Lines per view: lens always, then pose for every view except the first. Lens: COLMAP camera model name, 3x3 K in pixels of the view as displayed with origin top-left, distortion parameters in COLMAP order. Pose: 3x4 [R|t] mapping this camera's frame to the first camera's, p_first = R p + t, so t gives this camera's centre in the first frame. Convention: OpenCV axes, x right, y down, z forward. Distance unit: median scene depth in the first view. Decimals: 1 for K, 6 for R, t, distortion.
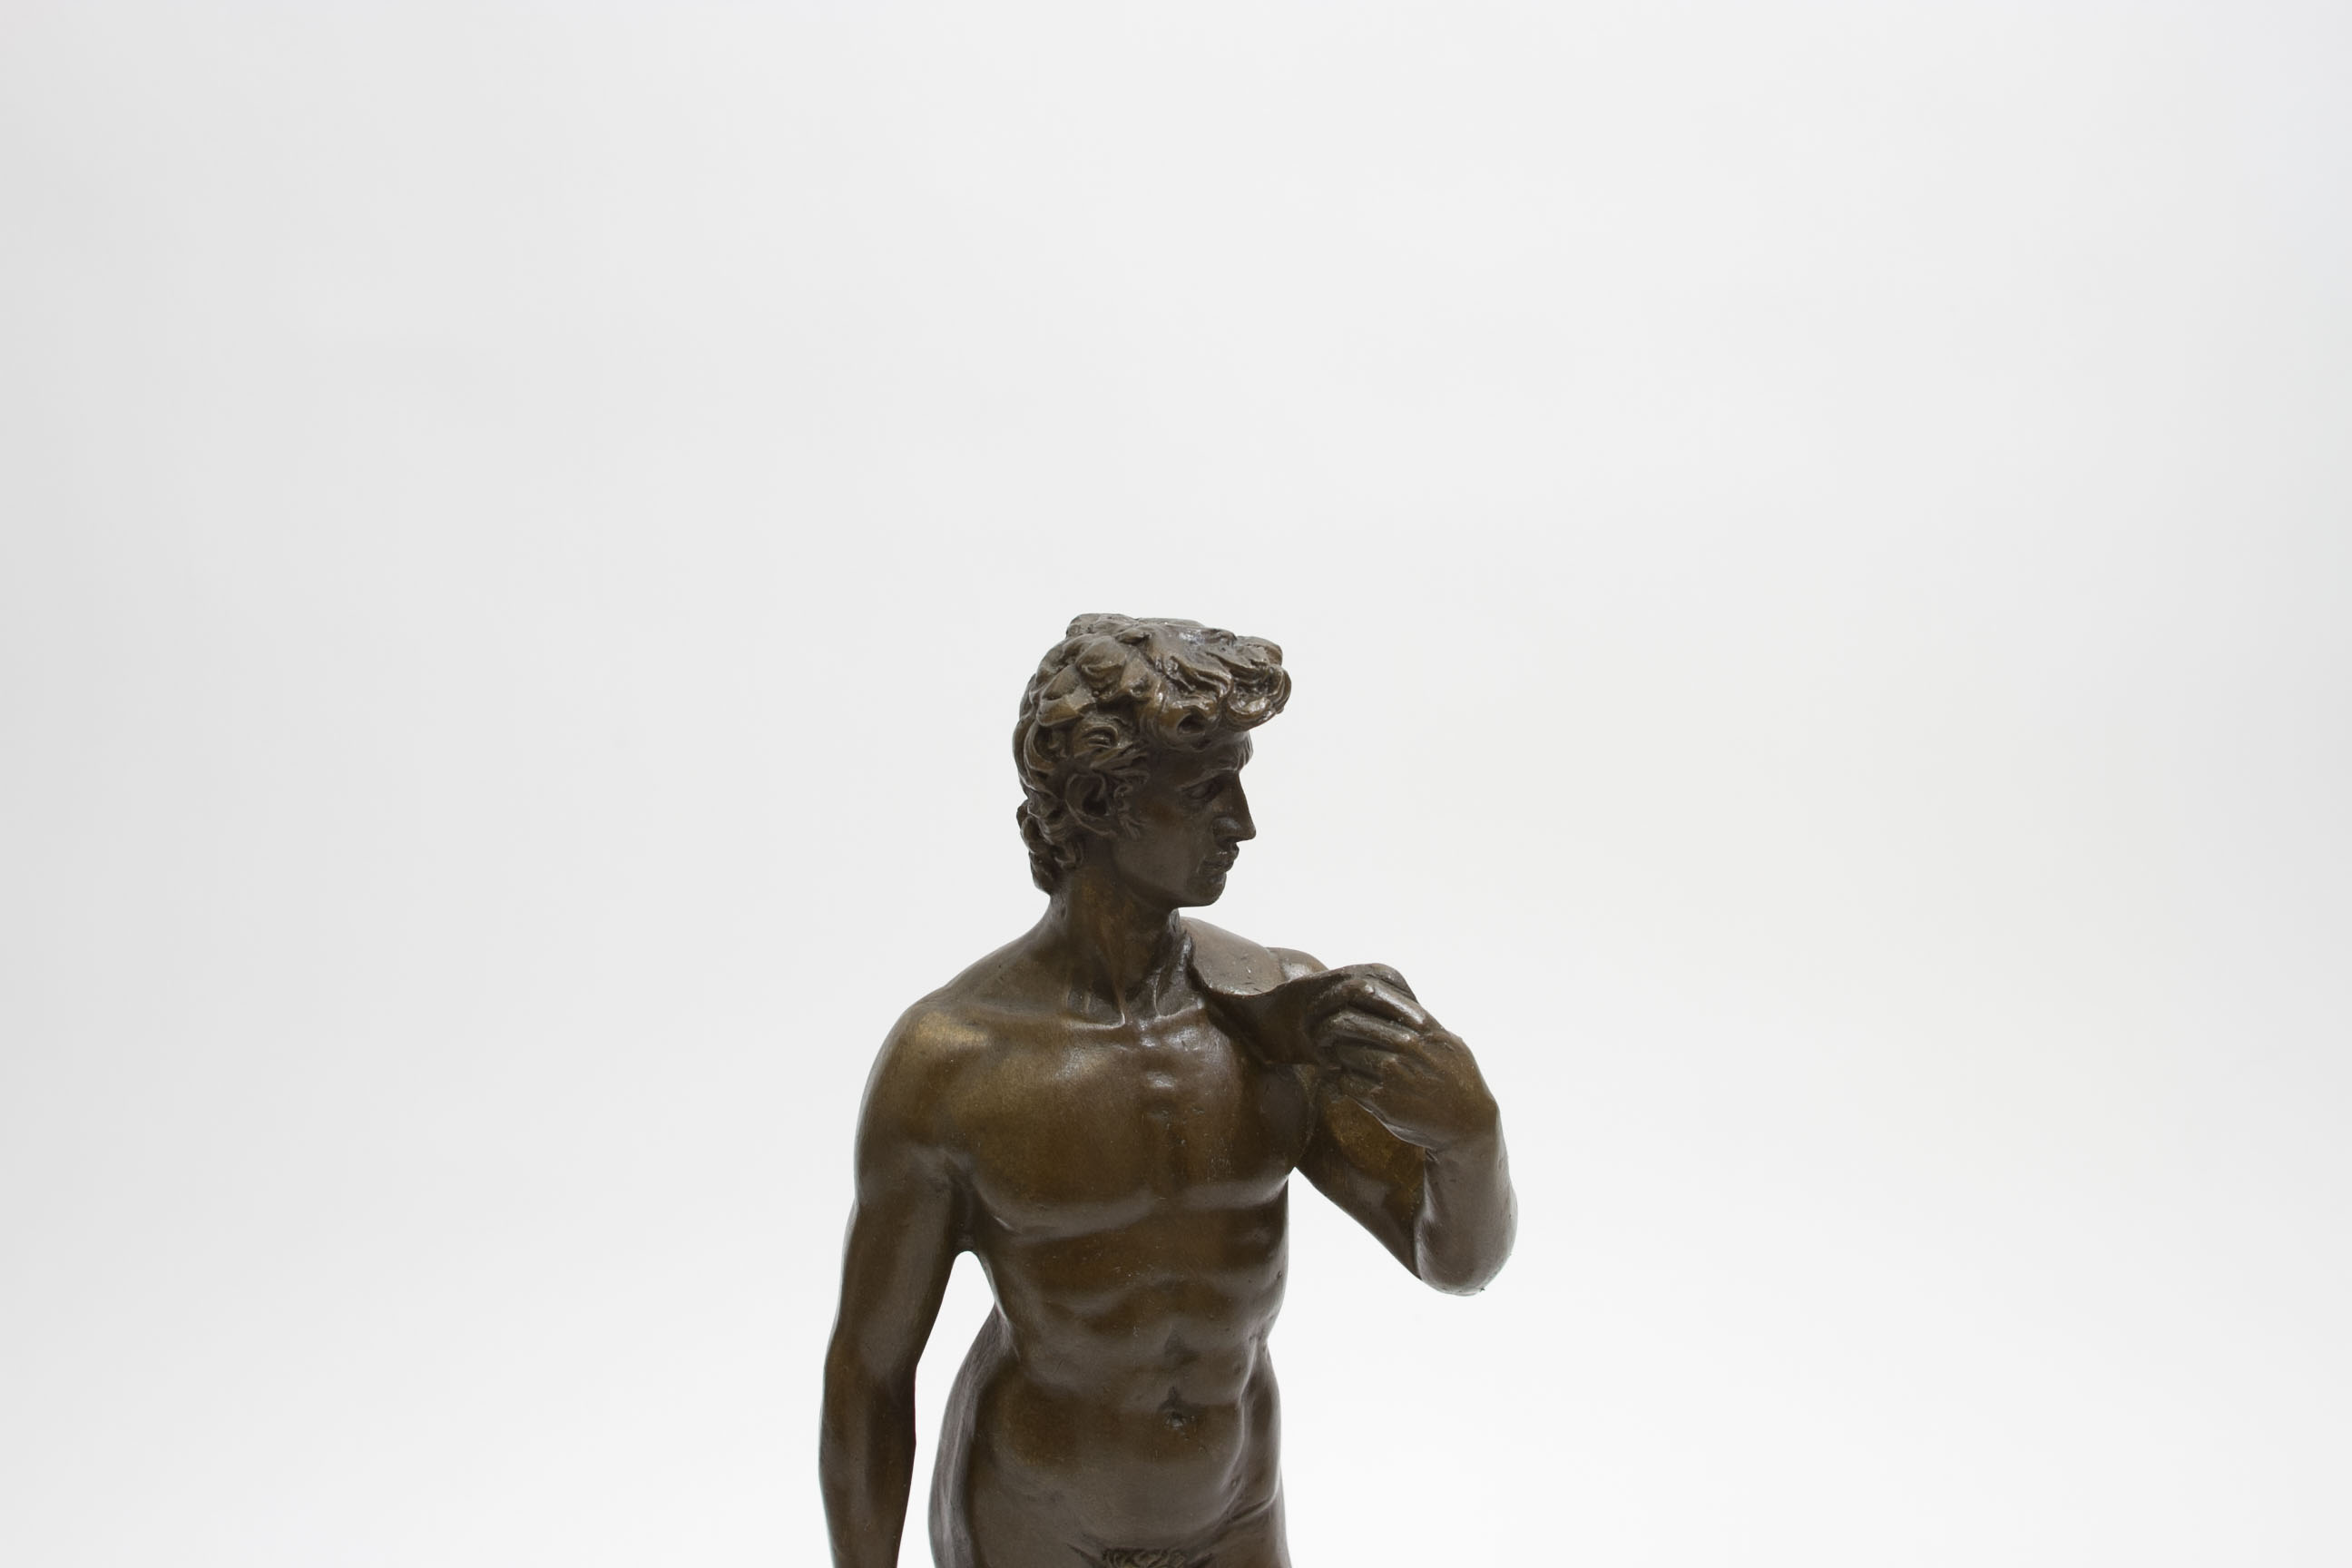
lens RADIAL K [[2231.0, 0, 1176.0], [0, 2231.0, 784.0], [0, 0, 1]] dist [-0.066314, 0.000907]
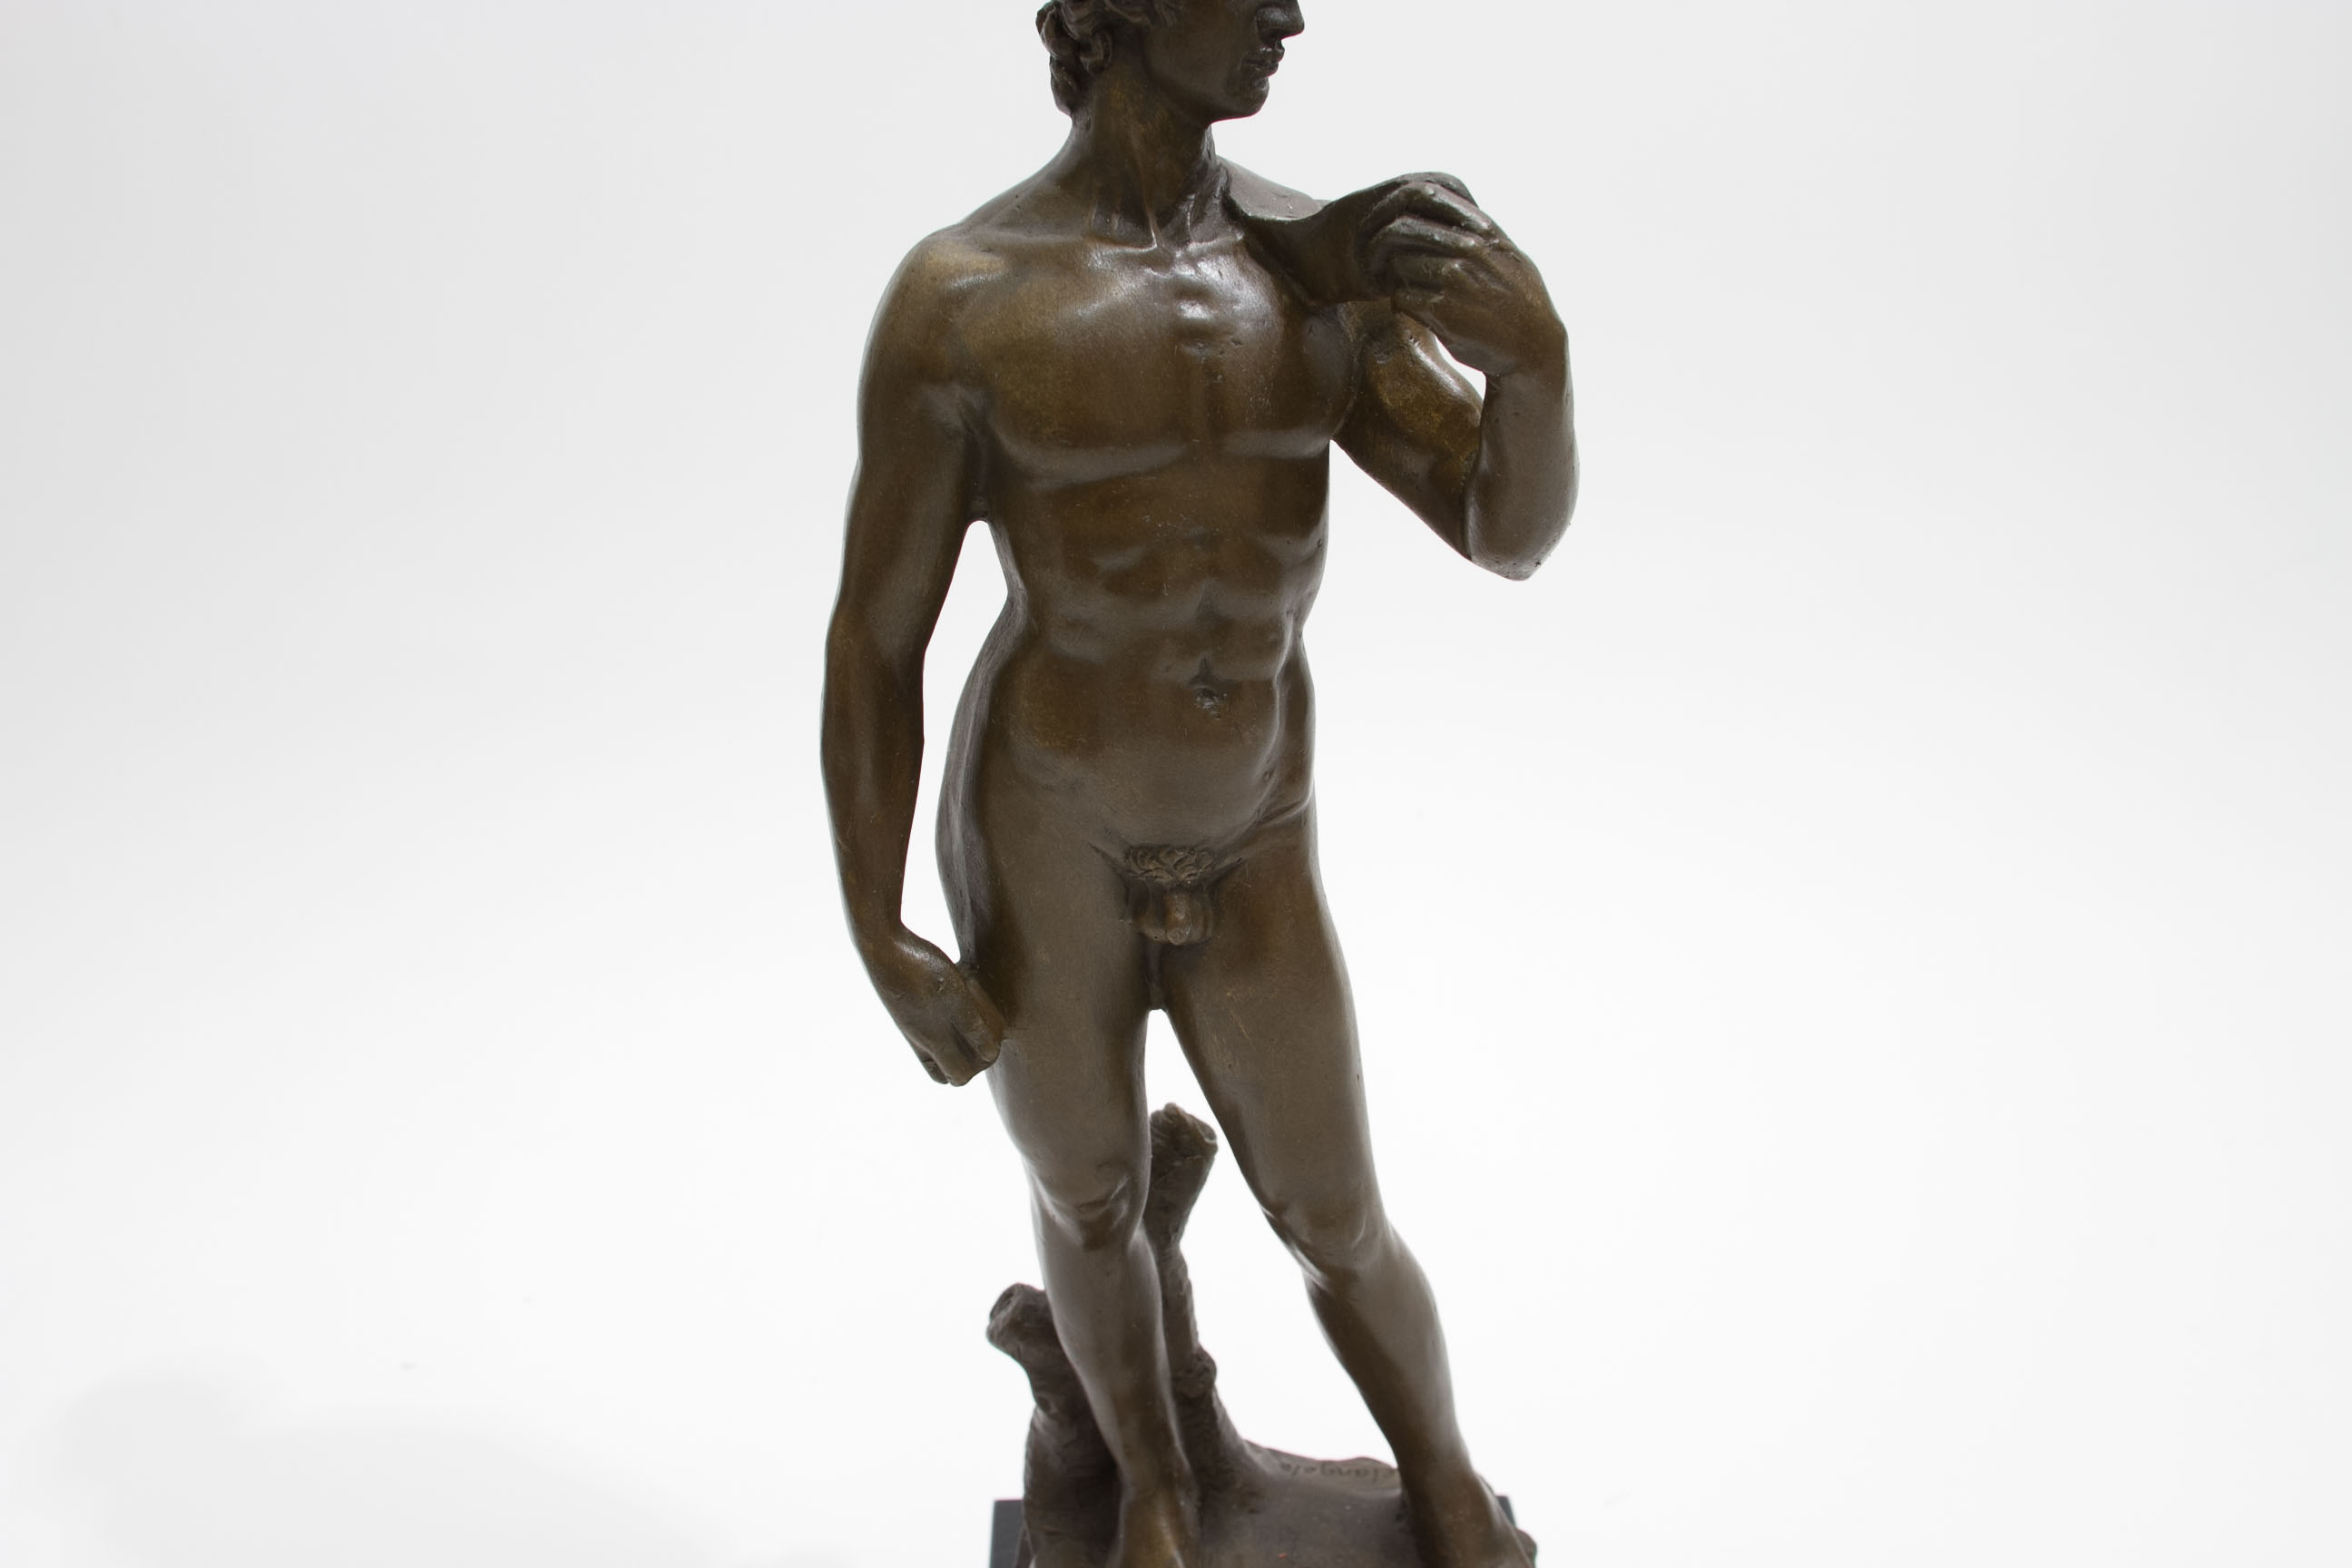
lens RADIAL K [[2231.0, 0, 1176.0], [0, 2231.0, 784.0], [0, 0, 1]] dist [-0.066314, 0.000907]
pose [[0.999856, 0.004468, 0.016381, -0.028187], [-0.006590, 0.991242, 0.131890, 0.200704], [-0.015648, -0.131979, 0.991129, 0.072638]]
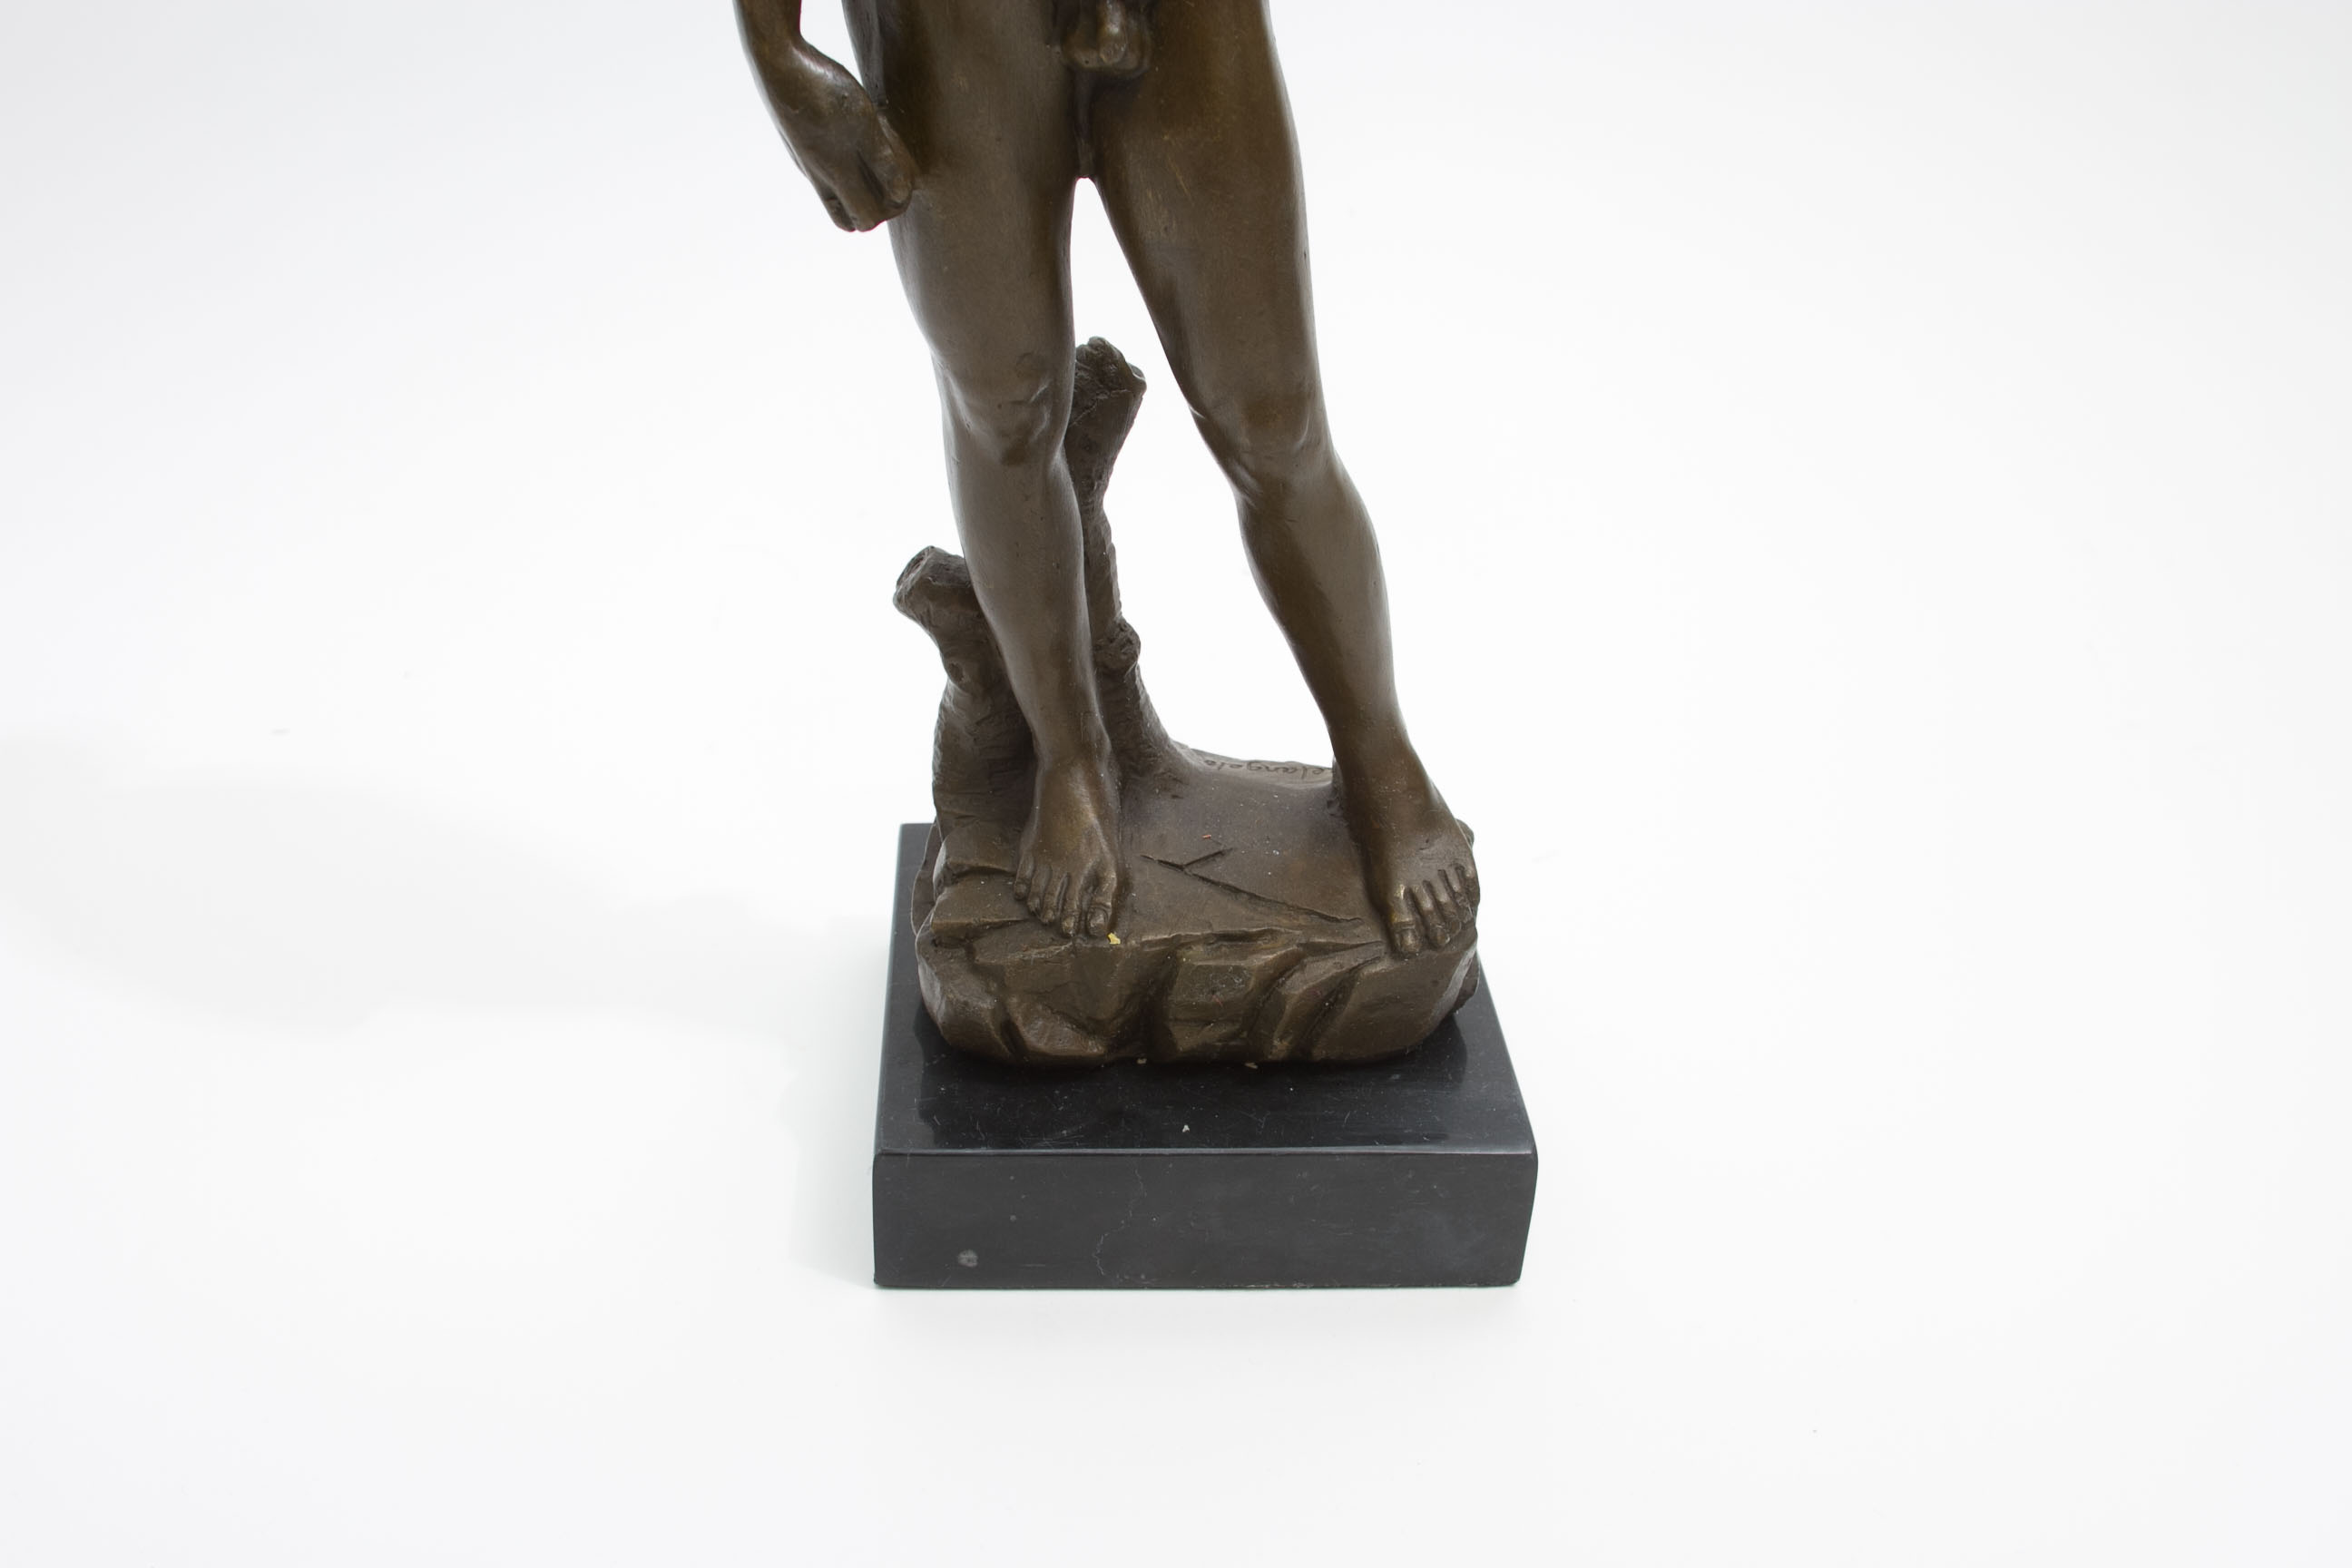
lens RADIAL K [[2231.0, 0, 1176.0], [0, 2231.0, 784.0], [0, 0, 1]] dist [-0.066314, 0.000907]
pose [[0.998091, 0.013740, 0.060216, -0.034032], [-0.030486, 0.957495, 0.286833, 0.412537], [-0.053715, -0.288121, 0.956086, 0.116709]]
